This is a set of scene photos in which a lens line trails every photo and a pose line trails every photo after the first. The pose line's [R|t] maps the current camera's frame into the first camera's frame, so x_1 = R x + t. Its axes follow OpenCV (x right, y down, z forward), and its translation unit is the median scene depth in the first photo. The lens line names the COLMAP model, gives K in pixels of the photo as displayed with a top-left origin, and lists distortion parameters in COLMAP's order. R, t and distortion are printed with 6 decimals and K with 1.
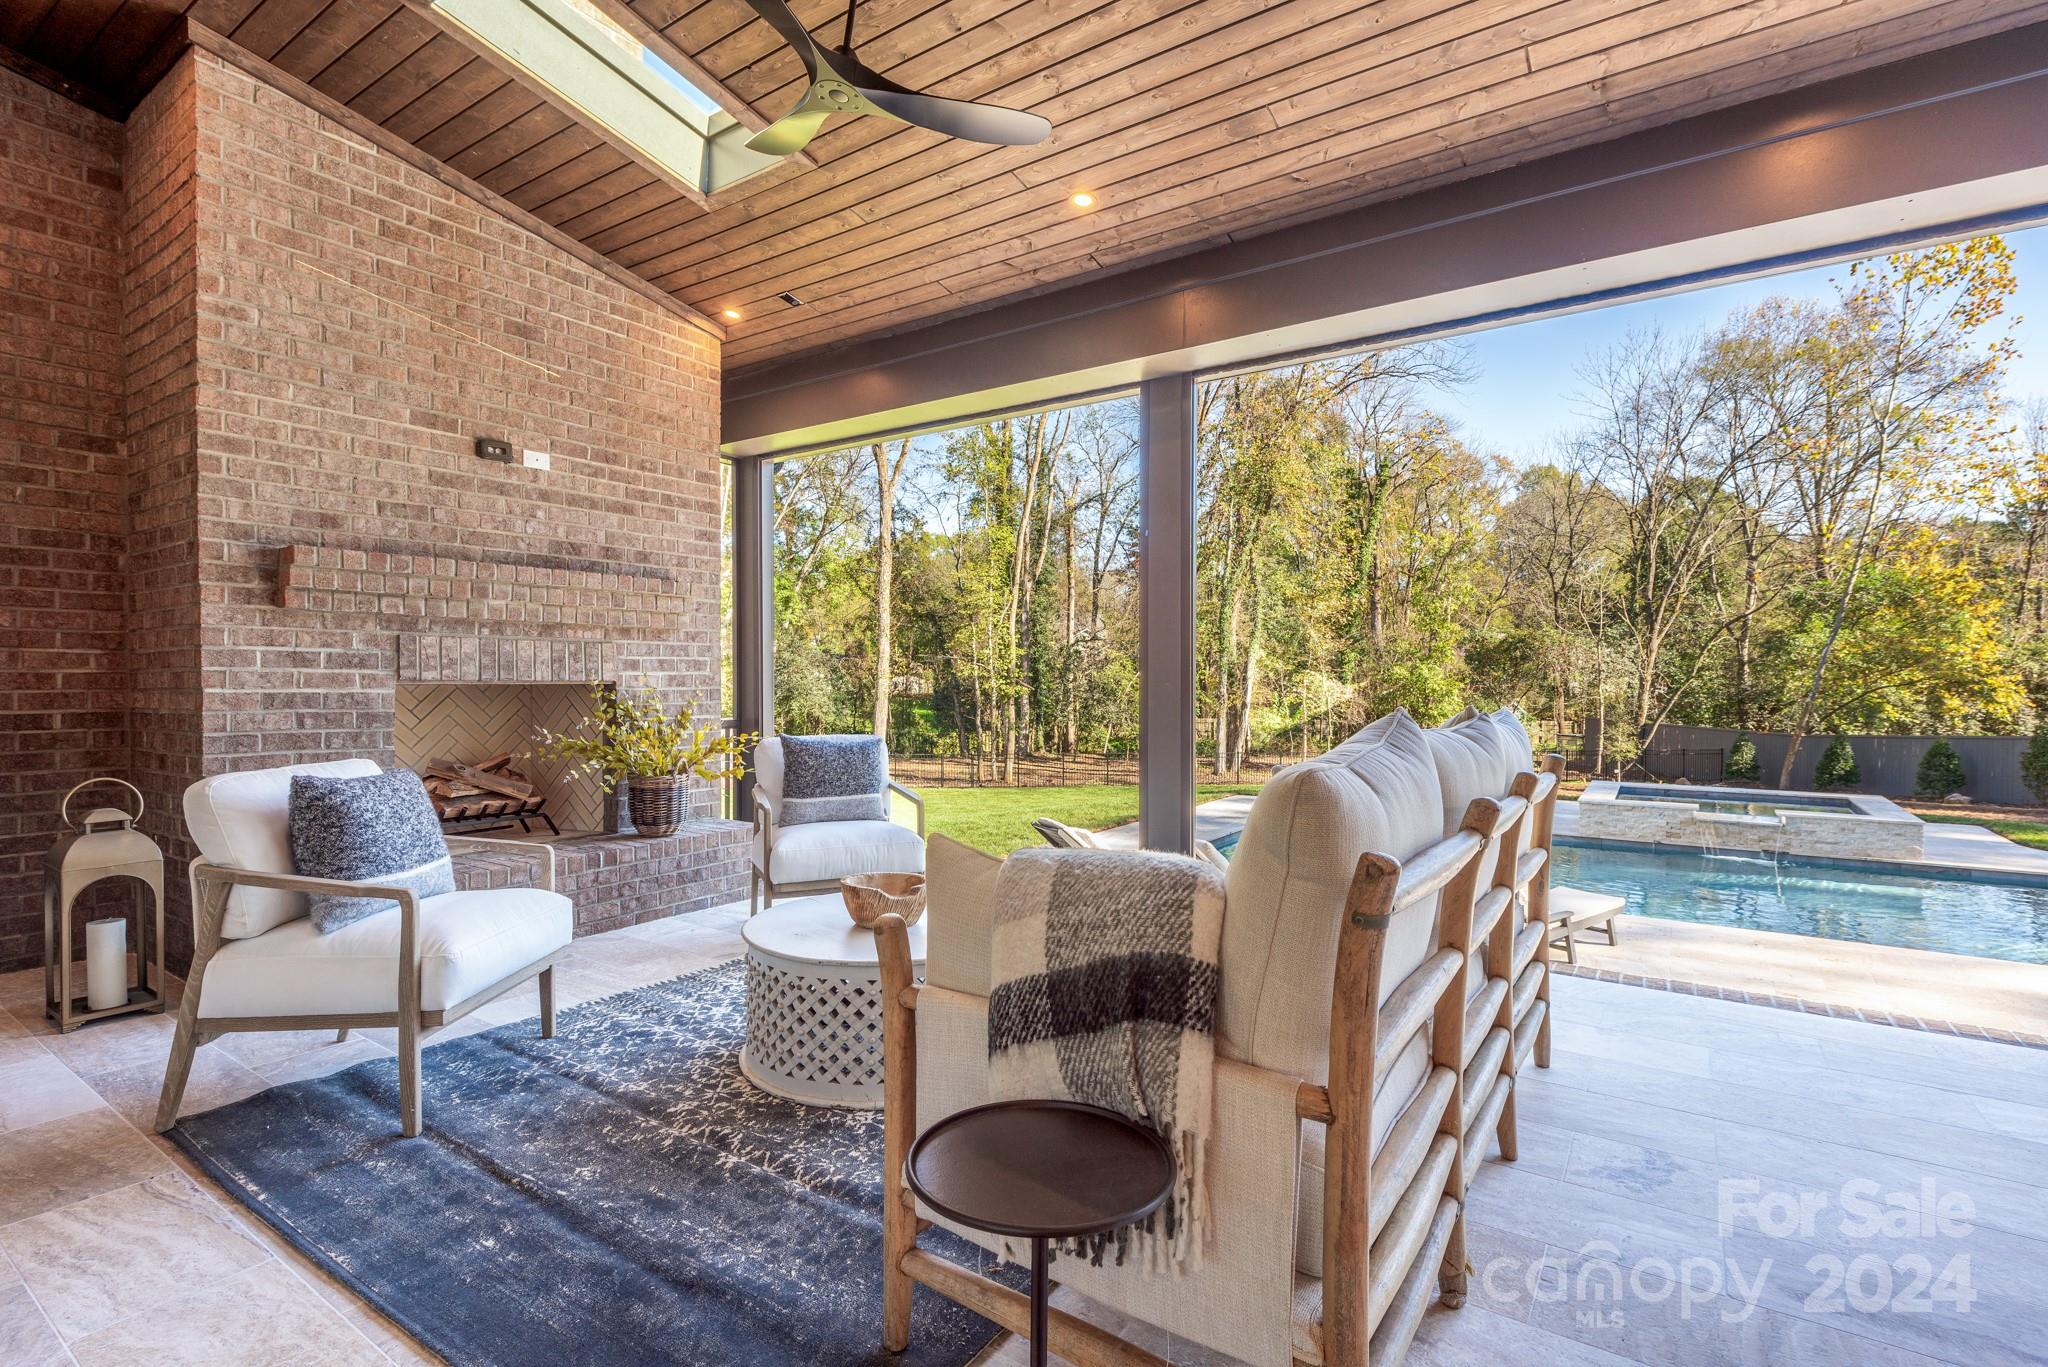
lens RADIAL K [[978.9, 0, 1024.3], [0, 978.9, 687.1], [0, 0, 1]] dist [0.000543, 0.000021]
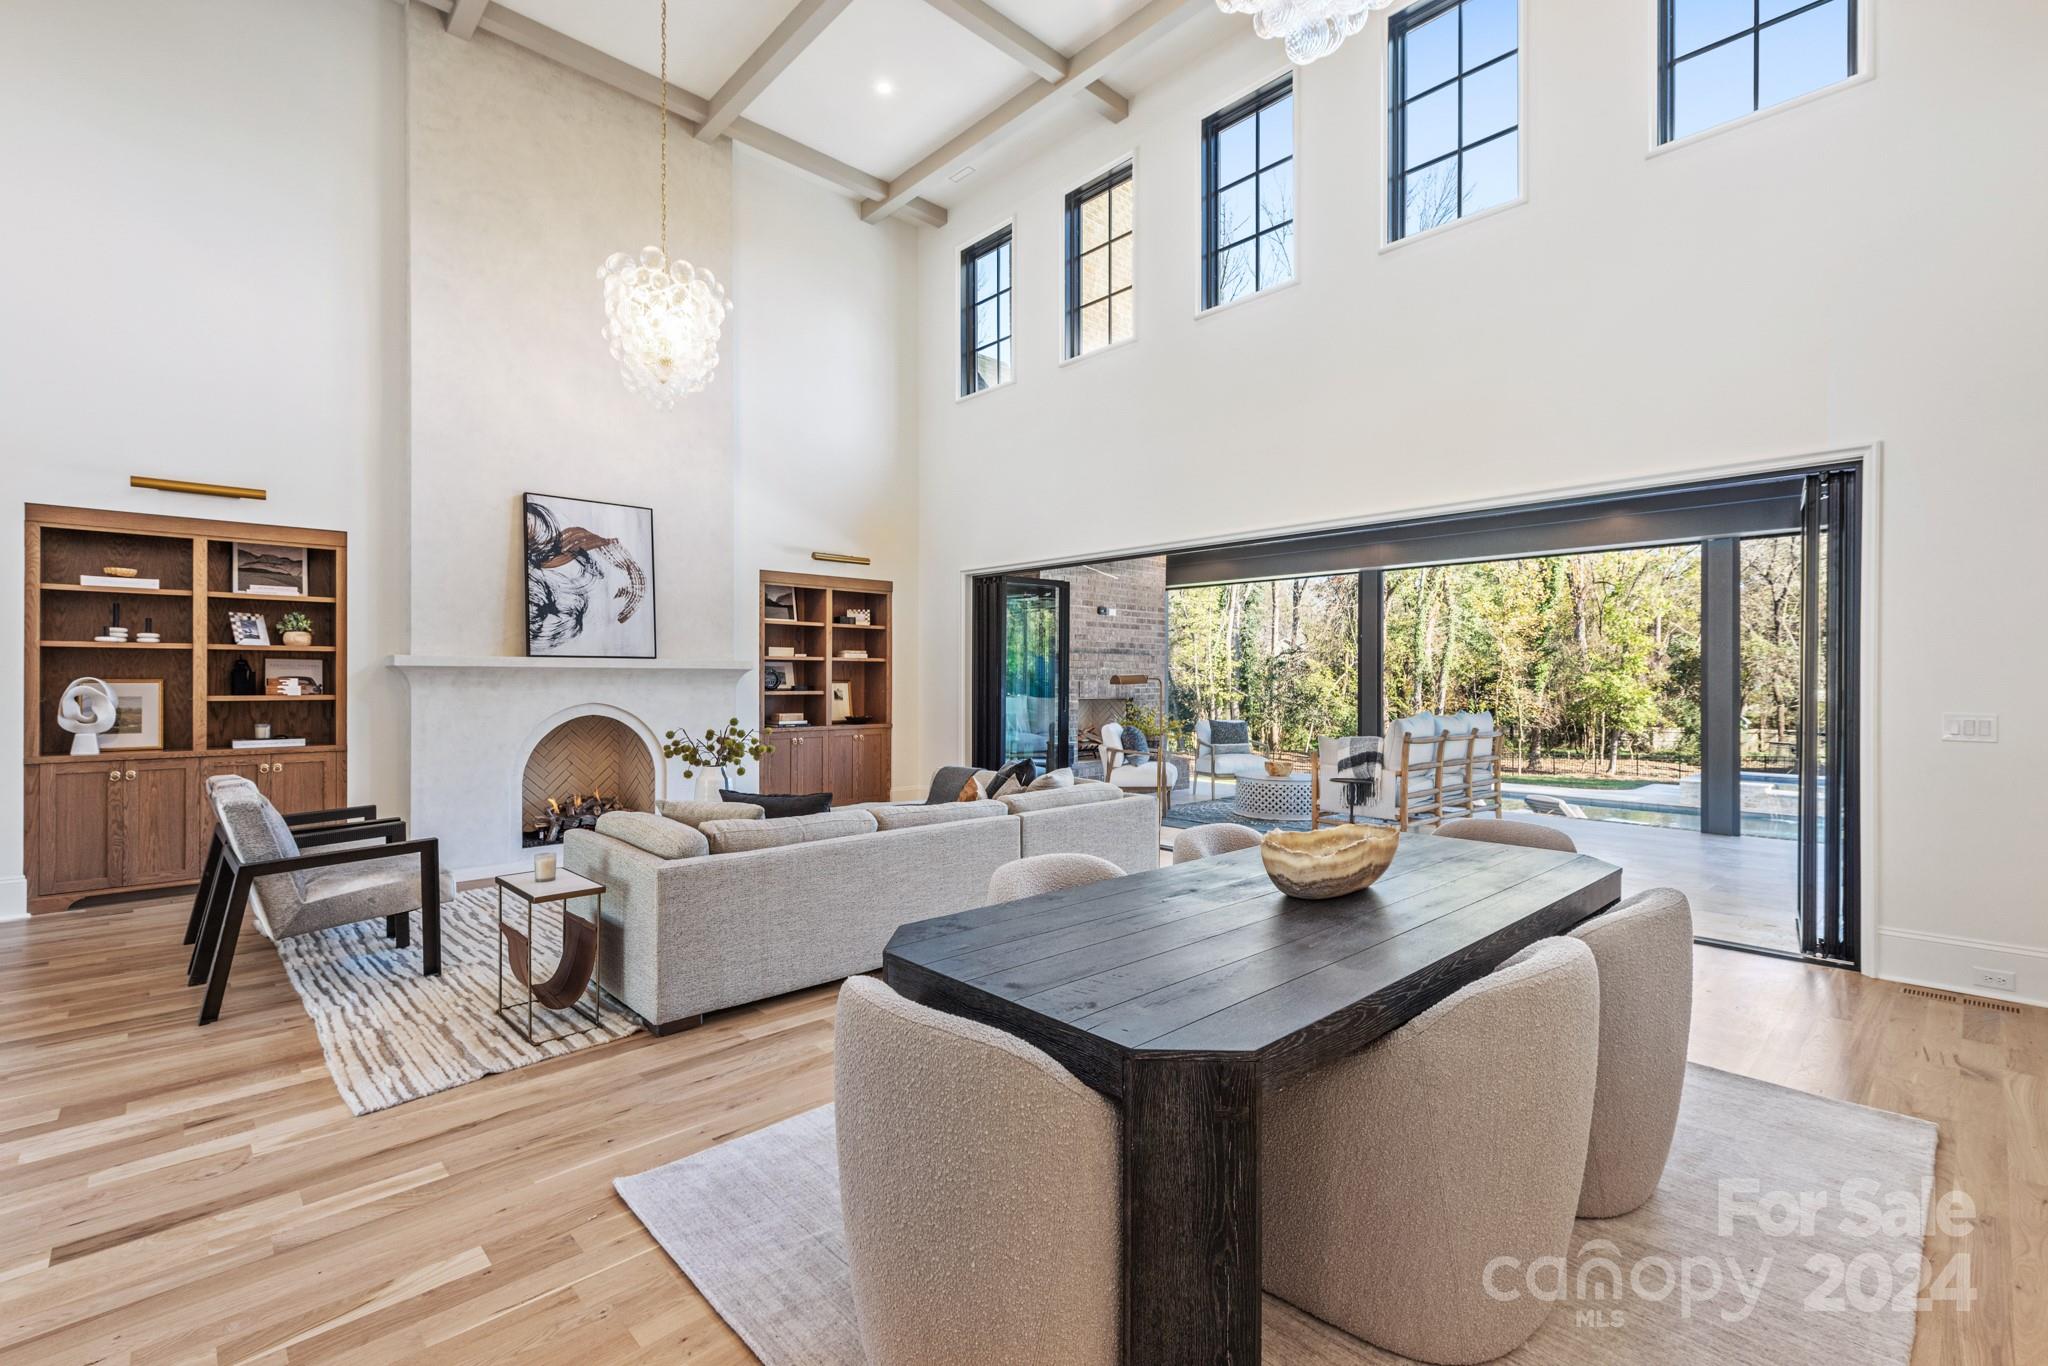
lens RADIAL K [[904.9, 0, 1026.3], [0, 904.9, 678.1], [0, 0, 1]] dist [-0.001384, -0.000056]
pose [[0.977522, 0.000986, -0.210830, -0.017333], [-0.004184, 0.999883, -0.014726, -0.001821], [0.210791, 0.015277, 0.977412, -0.107939]]
